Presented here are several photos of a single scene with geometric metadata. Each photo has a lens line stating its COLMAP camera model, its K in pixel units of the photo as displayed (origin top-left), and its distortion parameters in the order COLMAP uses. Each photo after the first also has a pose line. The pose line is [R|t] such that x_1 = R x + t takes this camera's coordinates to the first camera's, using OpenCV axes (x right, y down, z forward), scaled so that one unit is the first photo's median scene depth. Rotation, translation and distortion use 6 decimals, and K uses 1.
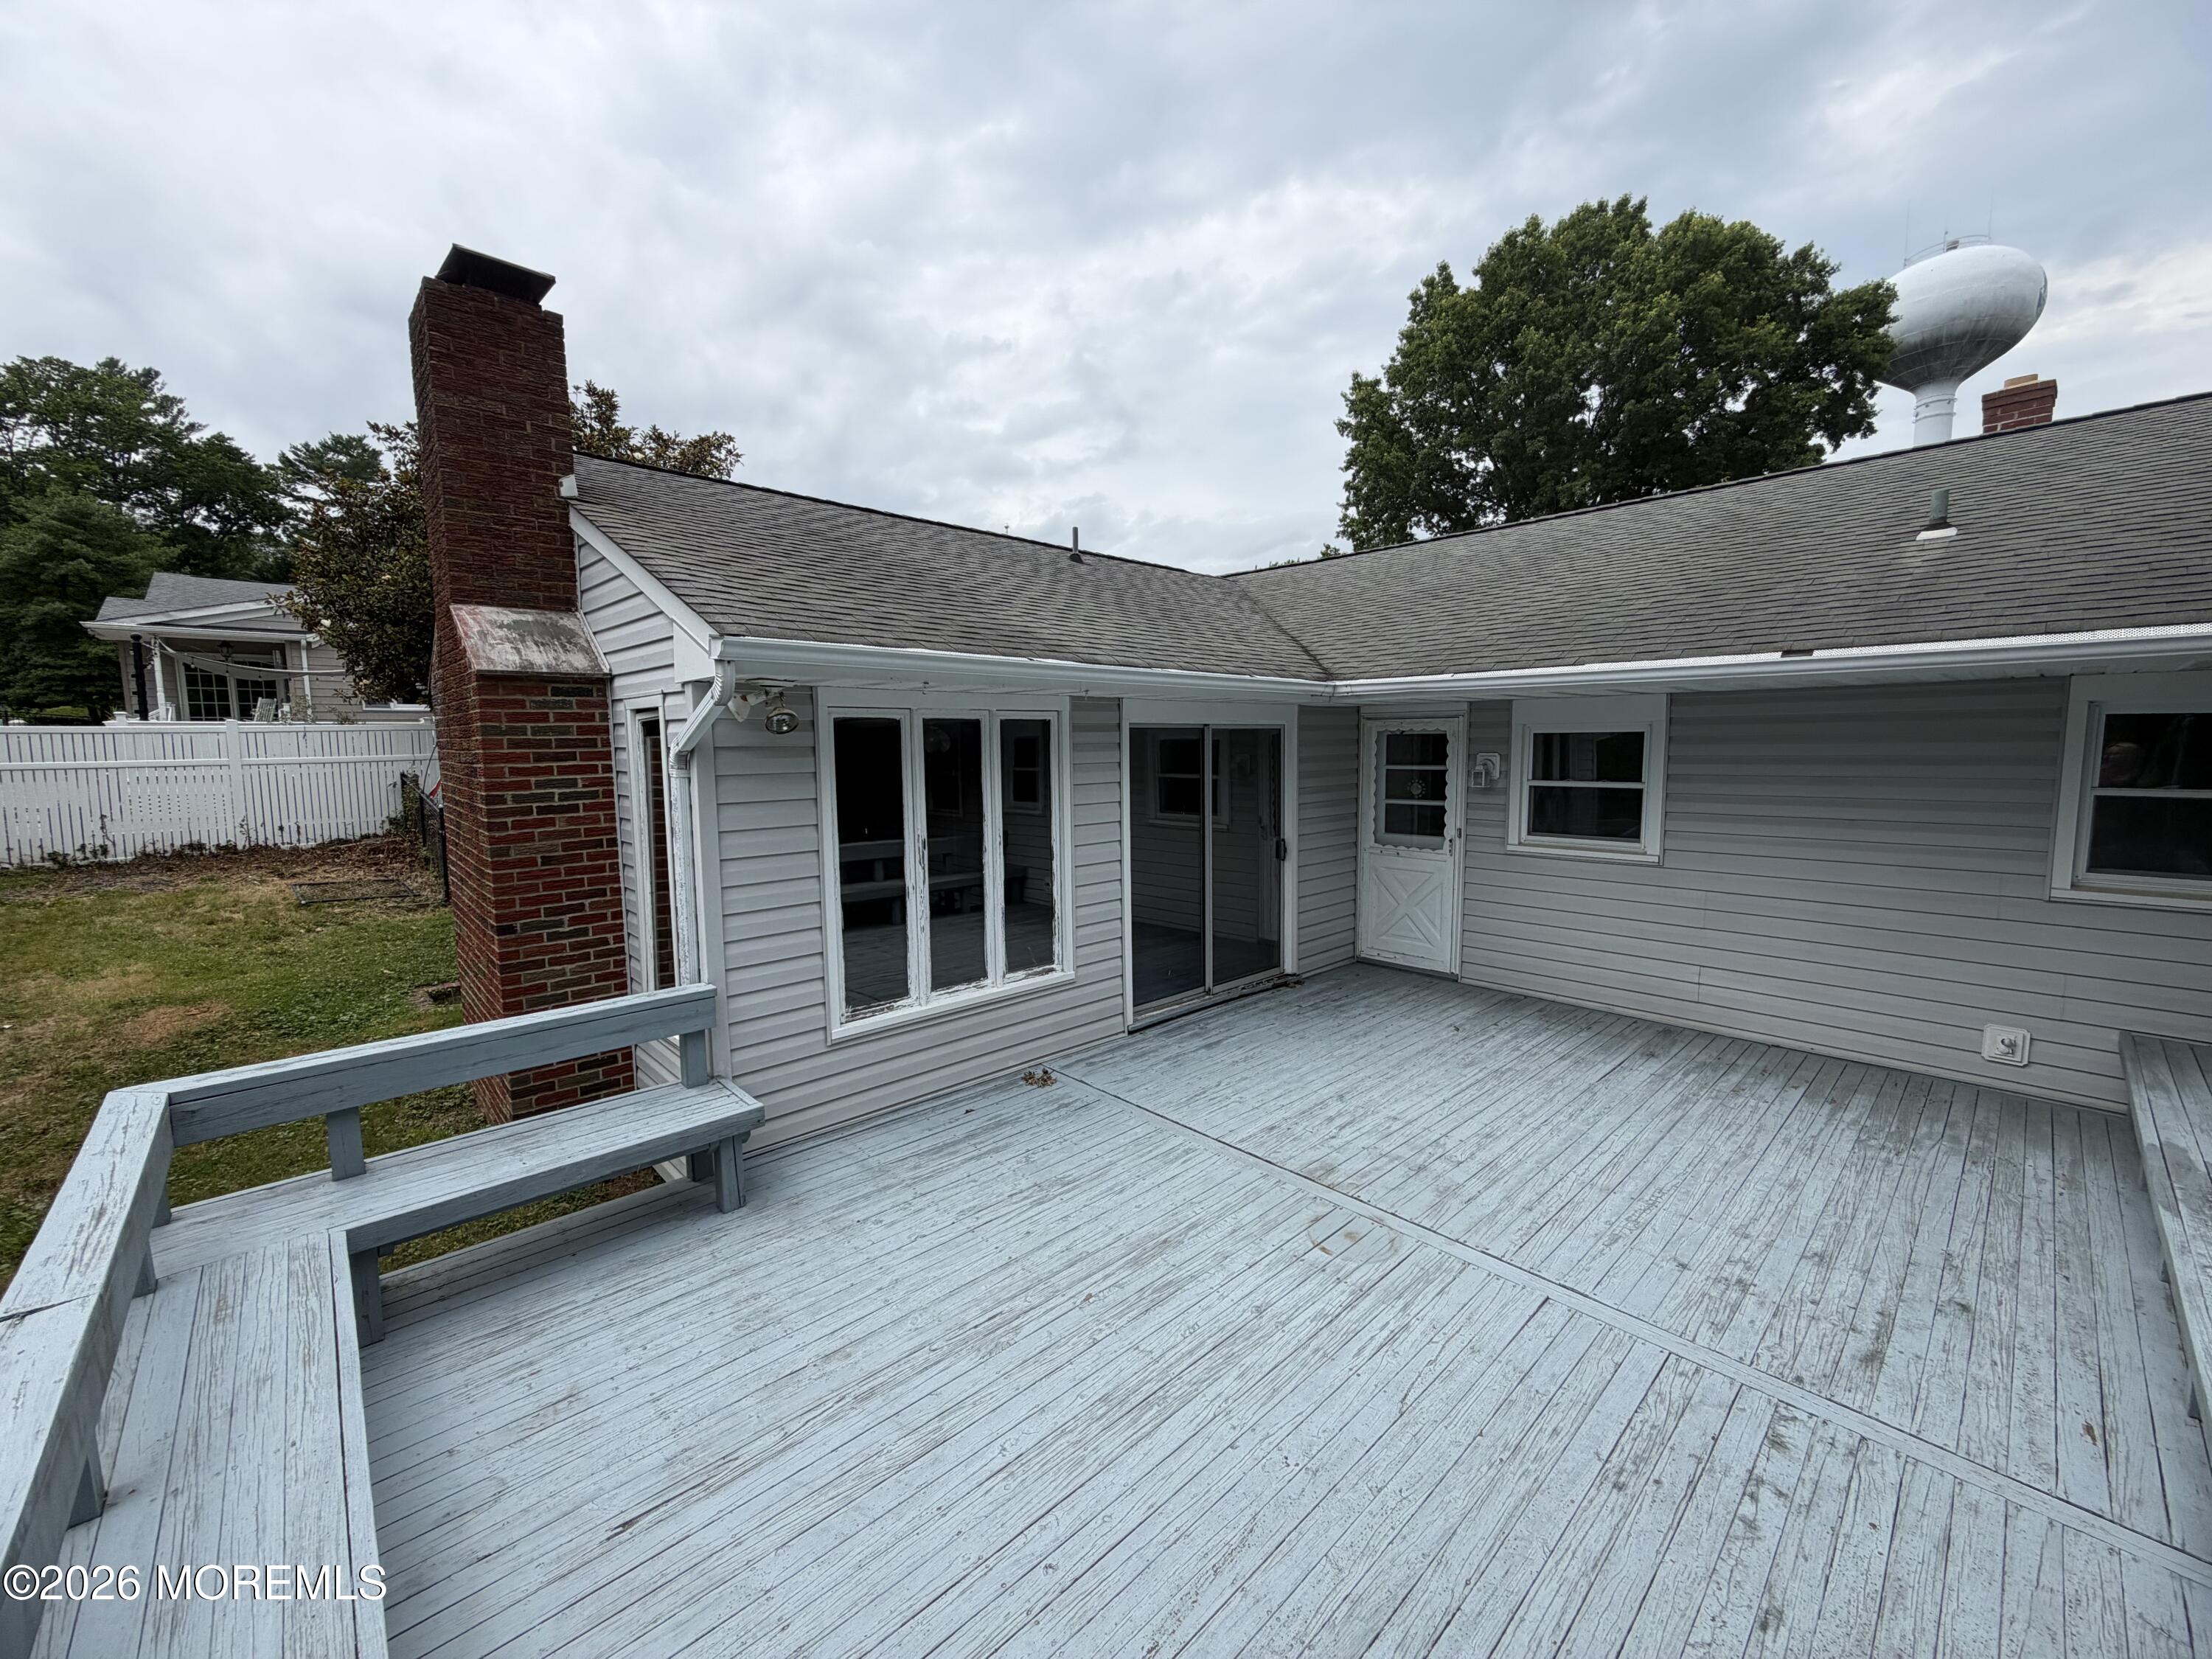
lens RADIAL K [[884.1, 0, 1096.8], [0, 884.1, 829.2], [0, 0, 1]] dist [0.000072, 0.000531]
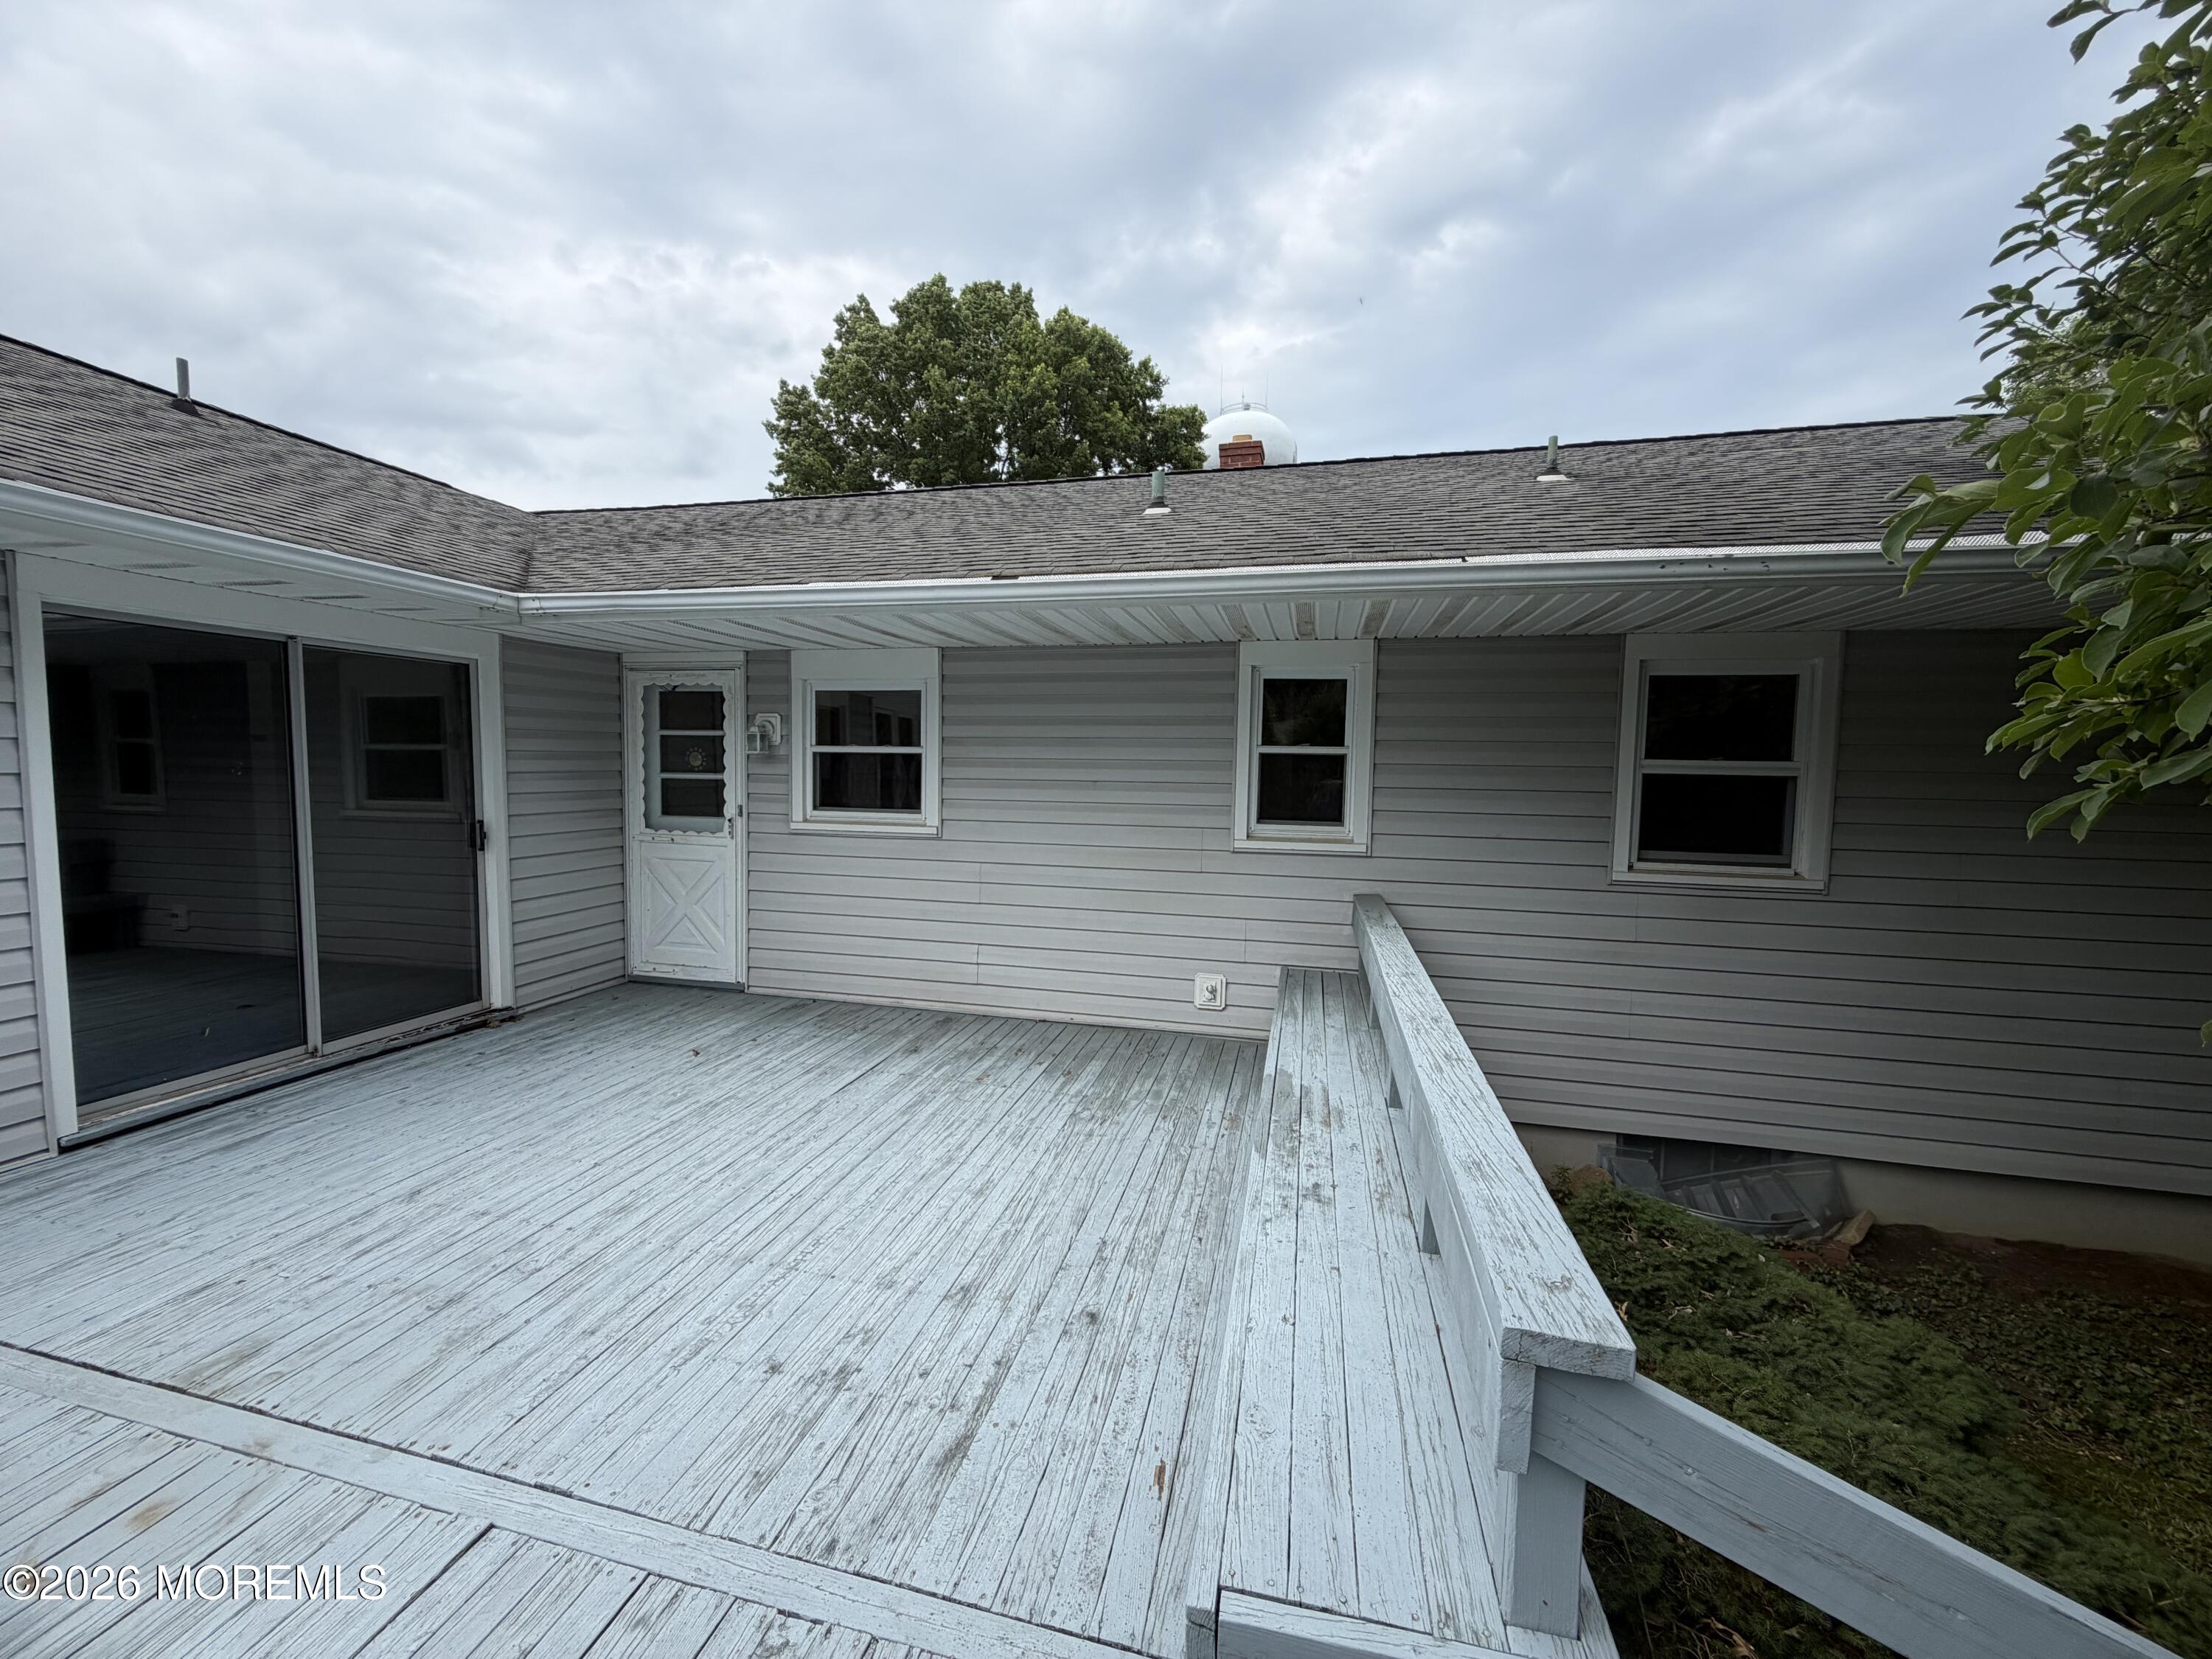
lens RADIAL K [[884.1, 0, 1096.8], [0, 884.1, 829.2], [0, 0, 1]] dist [0.000072, 0.000531]
pose [[0.835311, -0.014287, 0.549593, 0.286040], [0.028518, 0.999442, -0.017362, 0.055021], [-0.549038, 0.030176, 0.835252, 0.160084]]
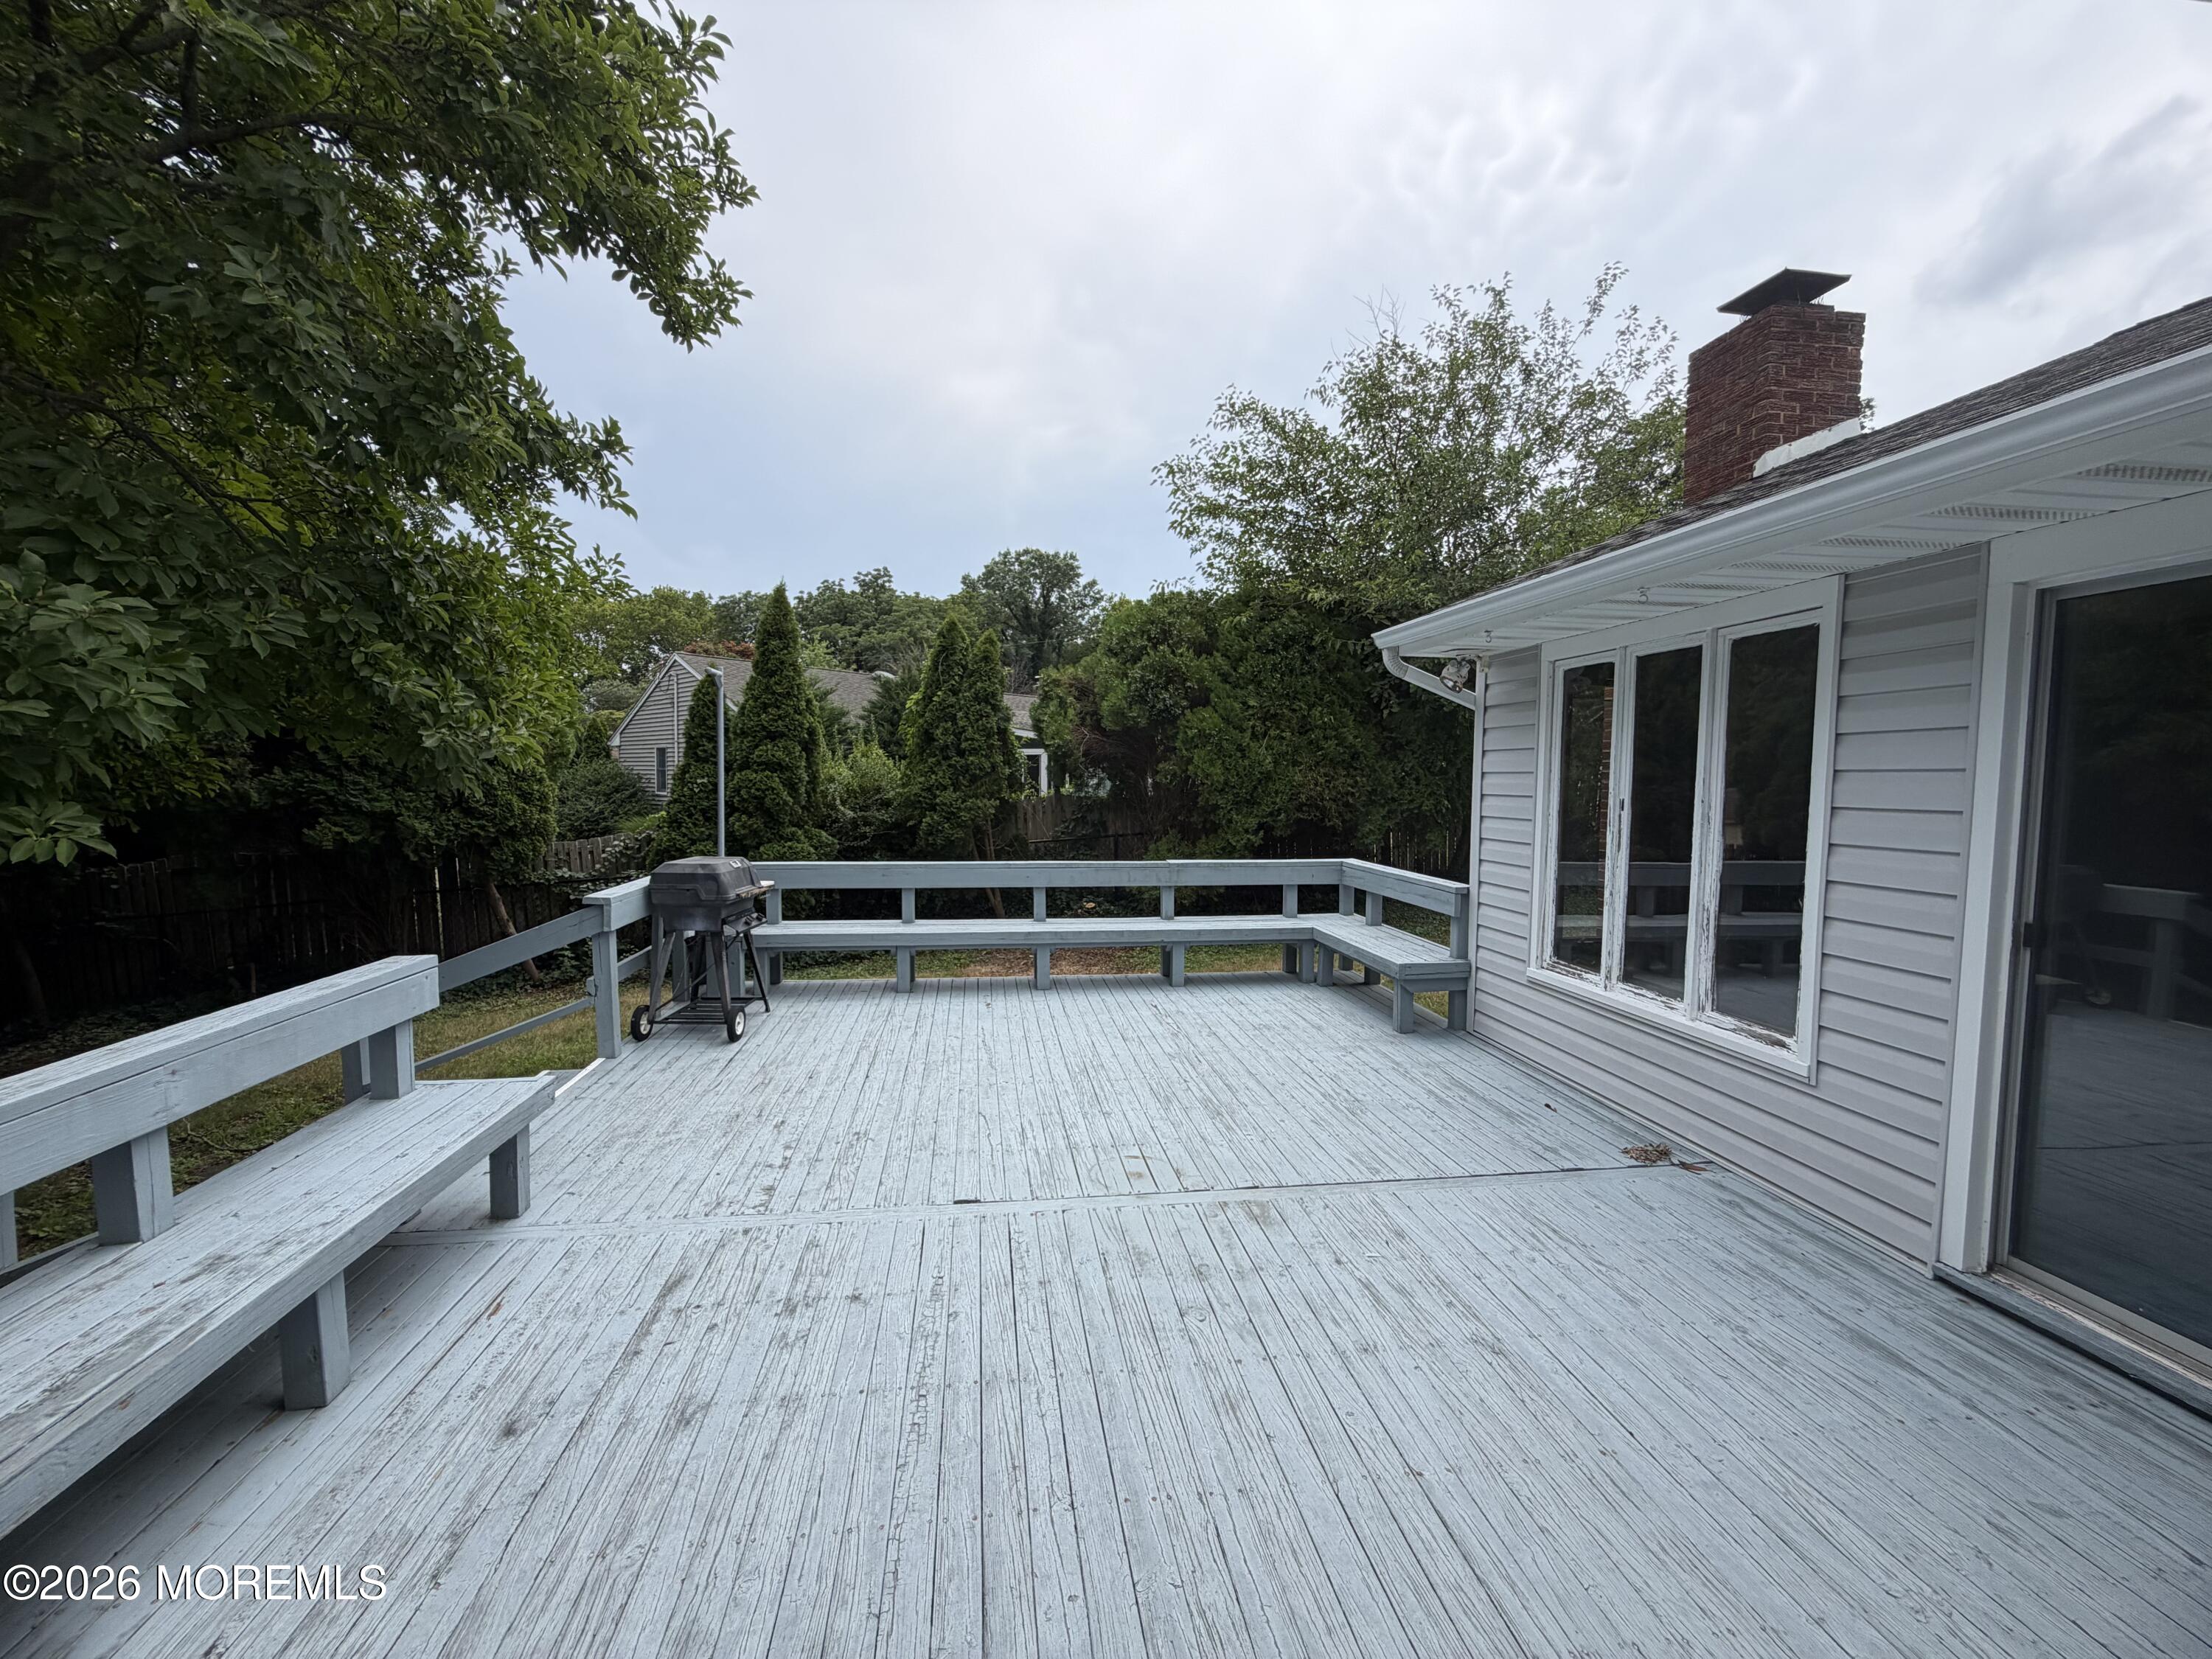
lens RADIAL K [[884.1, 0, 1096.8], [0, 884.1, 829.2], [0, 0, 1]] dist [0.000072, 0.000531]
pose [[-0.576607, 0.053412, -0.815274, 0.659491], [-0.084588, 0.988596, 0.124592, -0.018828], [0.812631, 0.140803, -0.565513, 0.889375]]
